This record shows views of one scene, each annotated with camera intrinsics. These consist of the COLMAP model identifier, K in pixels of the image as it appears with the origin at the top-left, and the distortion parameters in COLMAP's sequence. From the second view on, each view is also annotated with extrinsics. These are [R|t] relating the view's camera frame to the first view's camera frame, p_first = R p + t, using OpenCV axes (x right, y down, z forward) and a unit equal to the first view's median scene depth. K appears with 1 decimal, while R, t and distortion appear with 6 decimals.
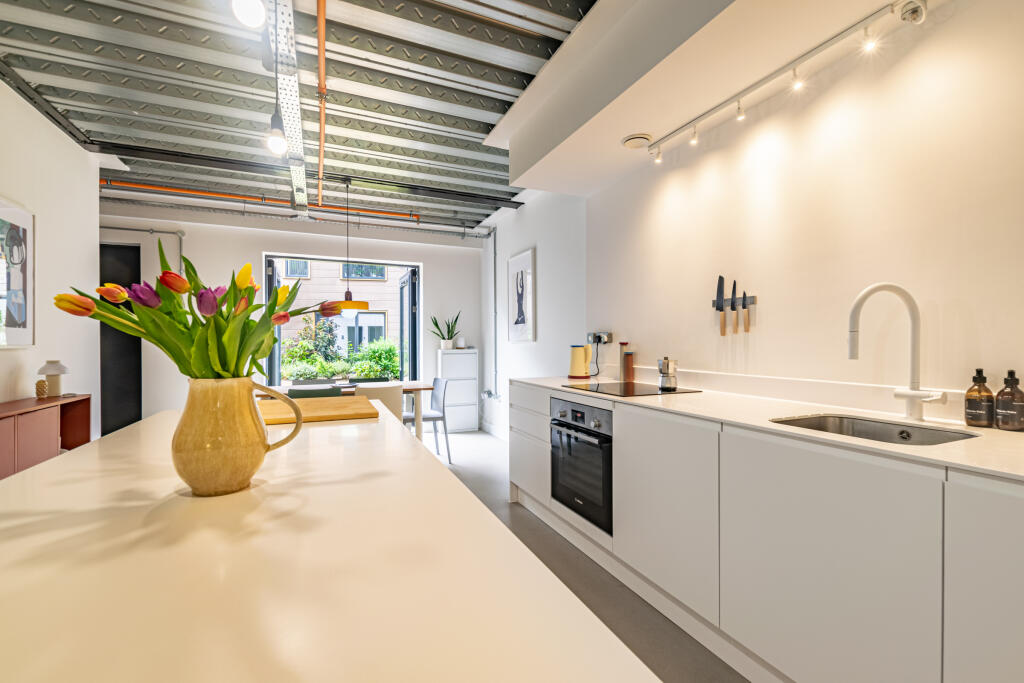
lens RADIAL K [[444.2, 0, 519.3], [0, 444.2, 345.8], [0, 0, 1]] dist [0.003234, -0.002593]
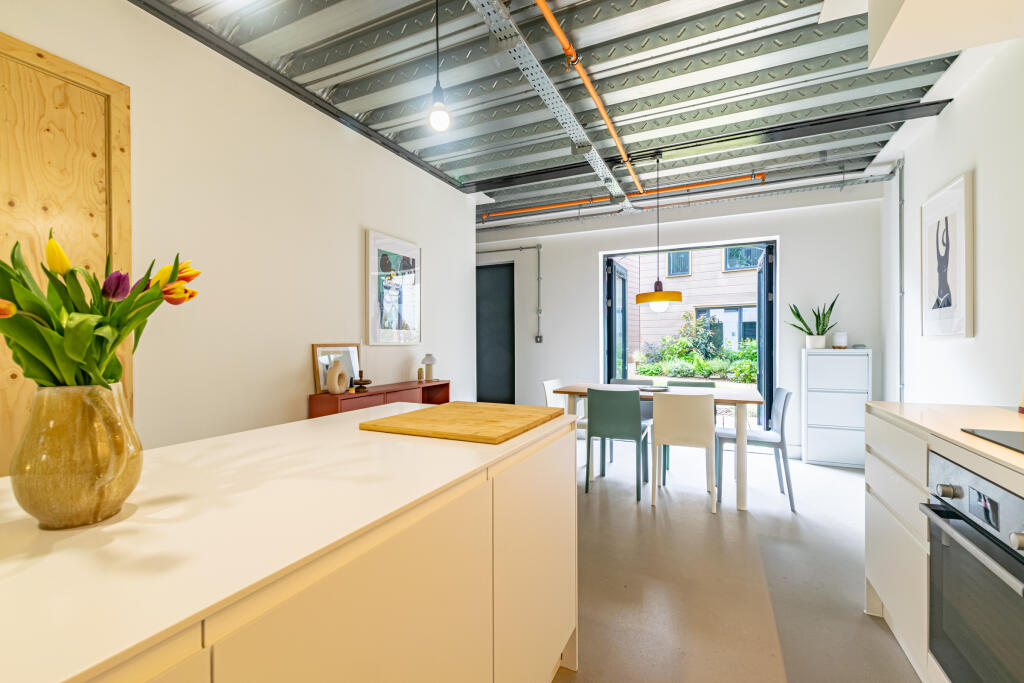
lens RADIAL K [[444.2, 0, 511.2], [0, 444.2, 347.3], [0, 0, 1]] dist [0.003234, -0.002593]
pose [[0.648716, 0.010524, -0.760958, 0.083969], [-0.002551, 0.999929, 0.011654, -0.001798], [0.761026, -0.005619, 0.648697, 0.186800]]
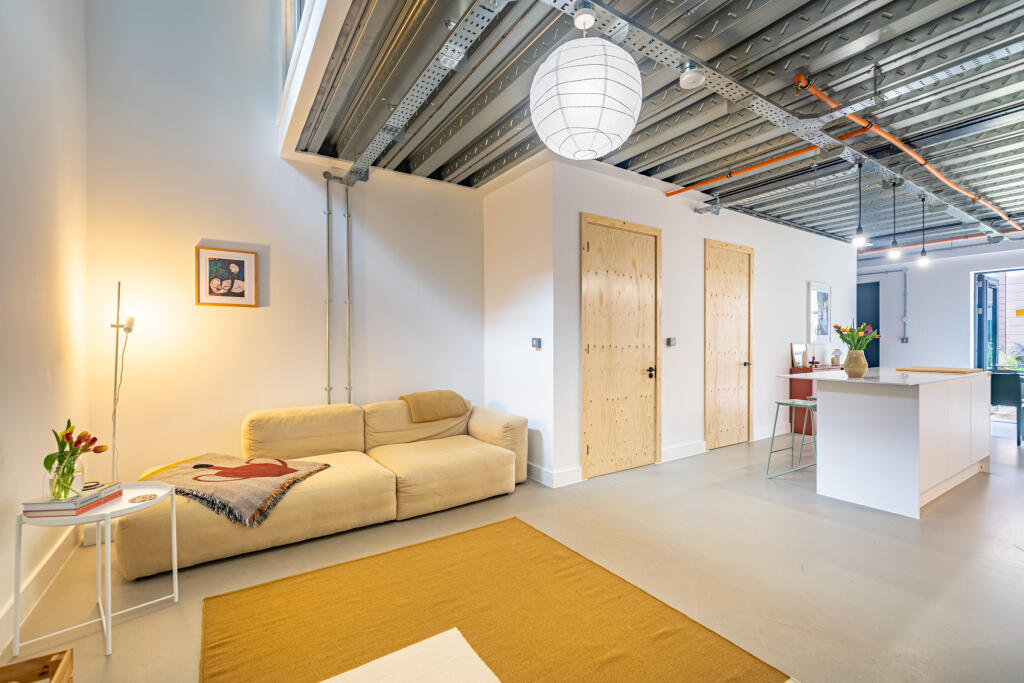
lens RADIAL K [[444.2, 0, 514.0], [0, 444.2, 344.2], [0, 0, 1]] dist [0.003234, -0.002593]
pose [[0.158725, 0.004709, -0.987312, 0.547737], [-0.004231, 0.999983, 0.004089, 0.003480], [0.987314, 0.003528, 0.158742, -0.584294]]
